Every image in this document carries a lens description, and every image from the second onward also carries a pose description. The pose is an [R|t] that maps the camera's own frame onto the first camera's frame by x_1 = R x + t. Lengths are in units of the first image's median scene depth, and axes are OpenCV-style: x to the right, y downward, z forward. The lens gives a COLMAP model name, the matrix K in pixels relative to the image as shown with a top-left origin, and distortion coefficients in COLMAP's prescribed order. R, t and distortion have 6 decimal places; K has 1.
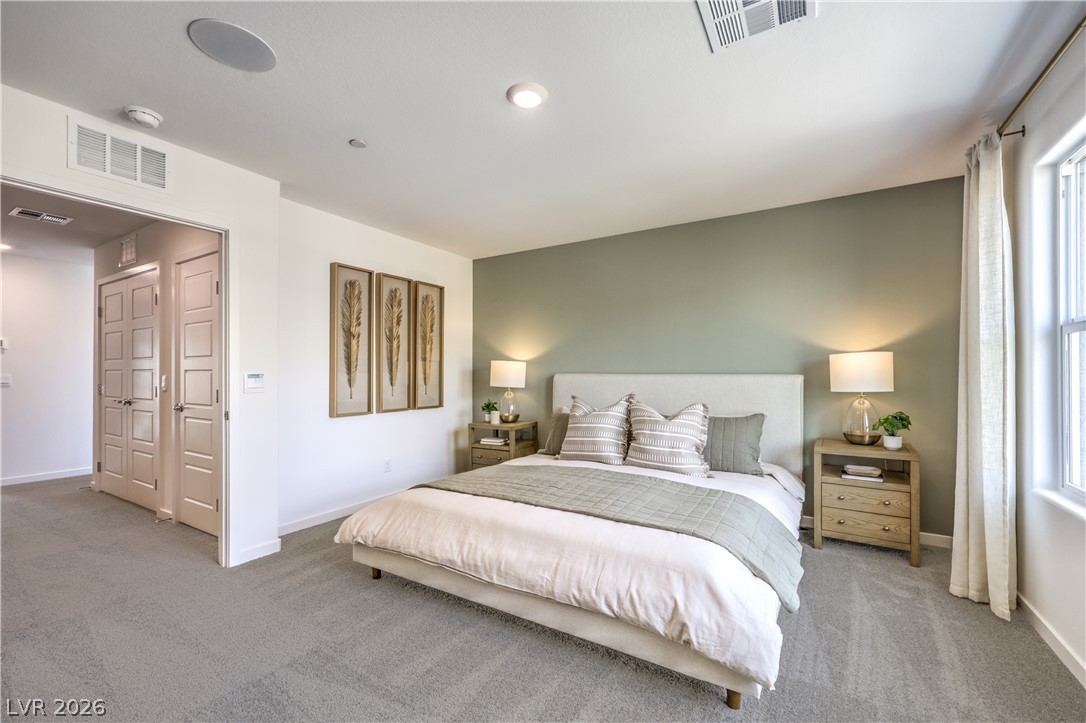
lens RADIAL K [[449.2, 0, 549.4], [0, 449.2, 370.1], [0, 0, 1]] dist [0.006004, -0.000021]
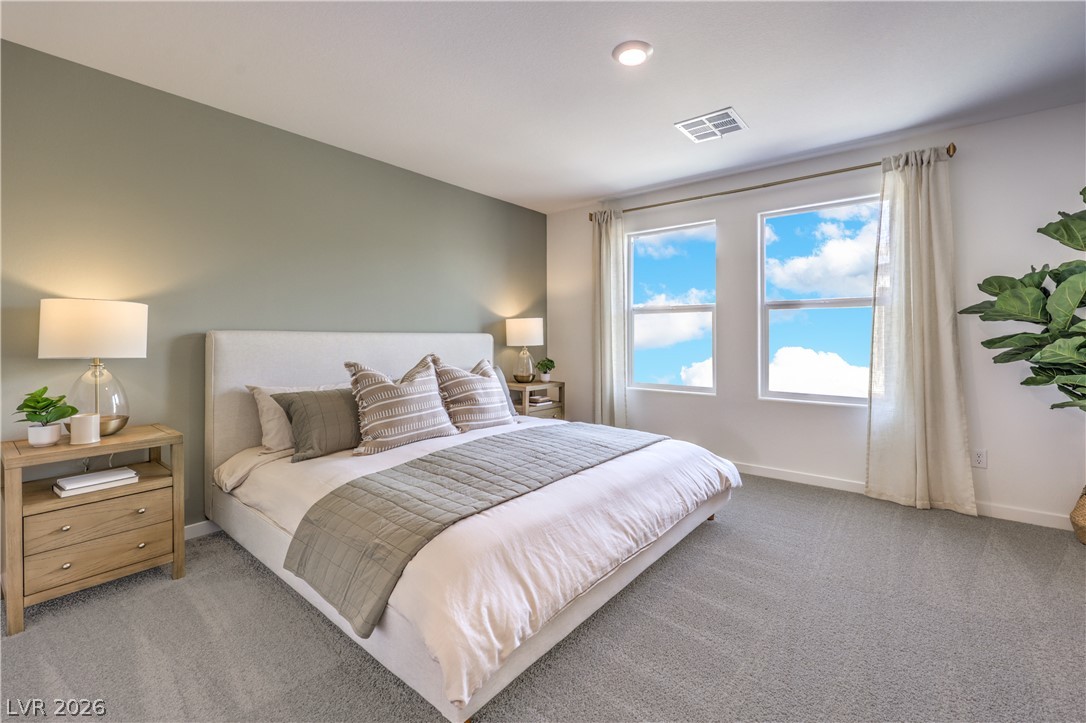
lens RADIAL K [[449.2, 0, 580.2], [0, 449.2, 335.0], [0, 0, 1]] dist [0.006004, -0.000021]
pose [[0.110883, 0.002949, 0.993829, -0.722794], [-0.006107, 0.999979, -0.002286, 0.017027], [-0.993815, -0.005816, 0.110899, 0.675490]]
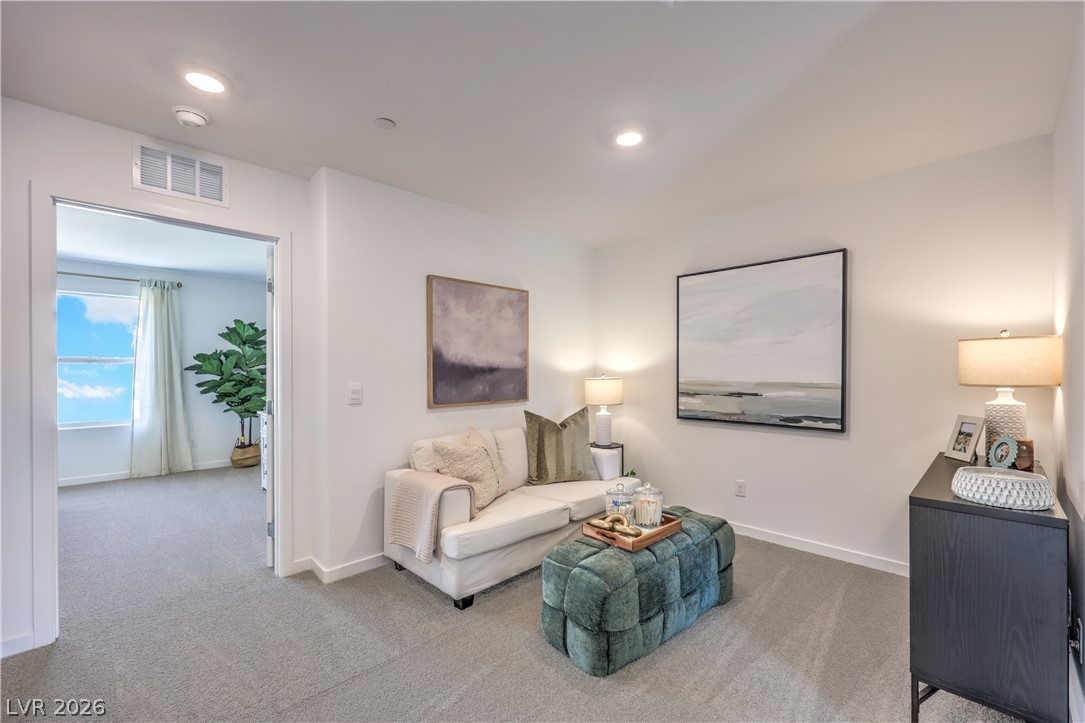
lens RADIAL K [[448.8, 0, 533.3], [0, 448.8, 370.4], [0, 0, 1]] dist [0.006004, -0.000021]
pose [[-0.966835, 0.009273, 0.255232, -1.662265], [0.006605, 0.999914, -0.011306, -0.005903], [-0.255315, -0.009245, -0.966814, 1.509455]]
